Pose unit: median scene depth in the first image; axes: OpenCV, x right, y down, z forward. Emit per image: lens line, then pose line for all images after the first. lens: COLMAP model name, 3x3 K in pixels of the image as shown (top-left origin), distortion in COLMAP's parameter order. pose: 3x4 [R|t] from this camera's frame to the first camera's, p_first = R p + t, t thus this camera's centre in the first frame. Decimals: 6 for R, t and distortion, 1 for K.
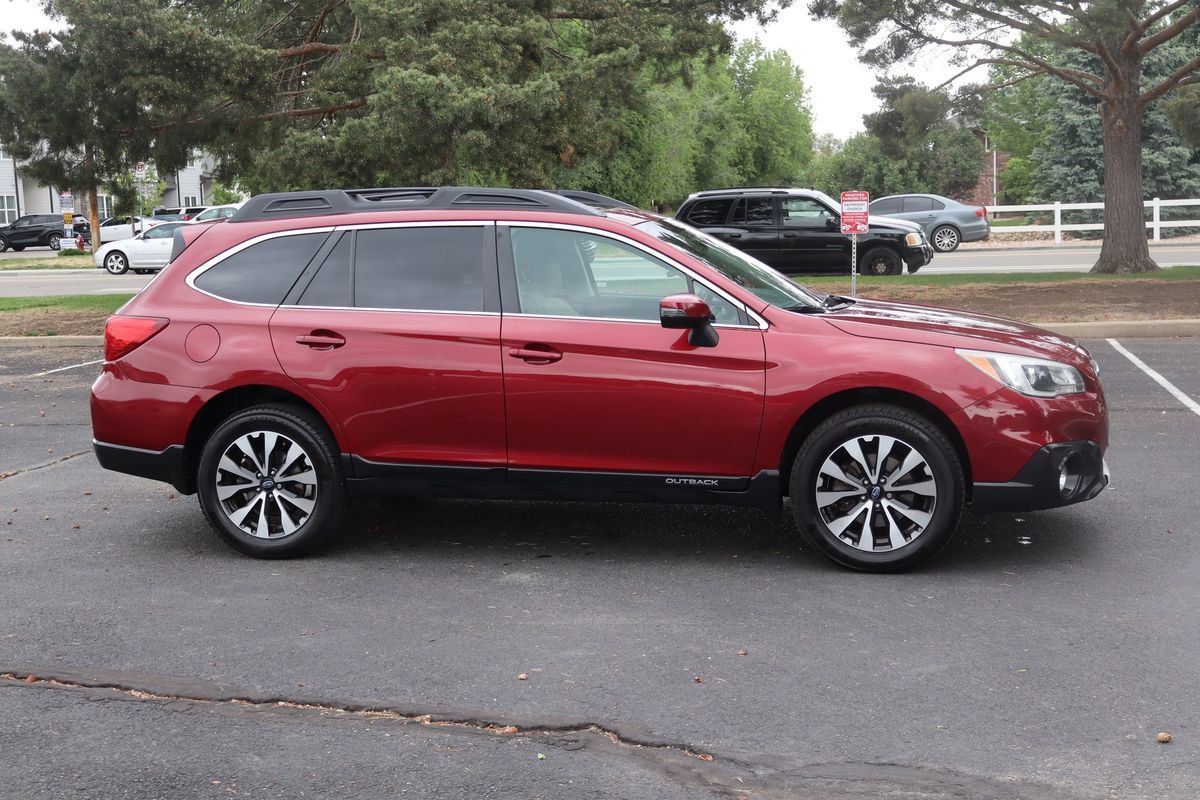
lens RADIAL K [[1508.4, 0, 638.1], [0, 1508.4, 397.5], [0, 0, 1]] dist [-0.011370, 0.038054]
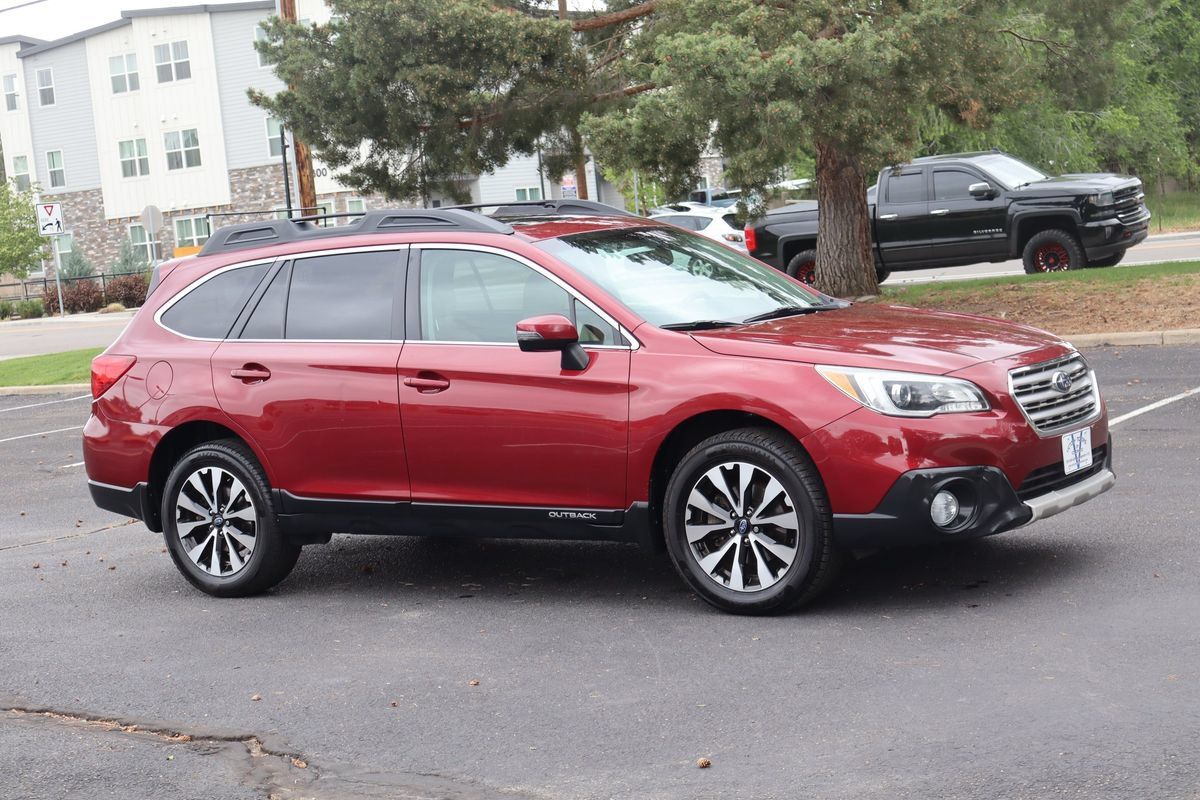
lens RADIAL K [[2115.5, 0, 629.2], [0, 2115.5, 401.9], [0, 0, 1]] dist [0.024910, -0.264840]
pose [[0.928949, -0.023198, -0.369479, 0.544491], [0.017502, 0.999671, -0.018762, 0.010785], [0.369793, 0.010963, 0.929050, -0.199007]]
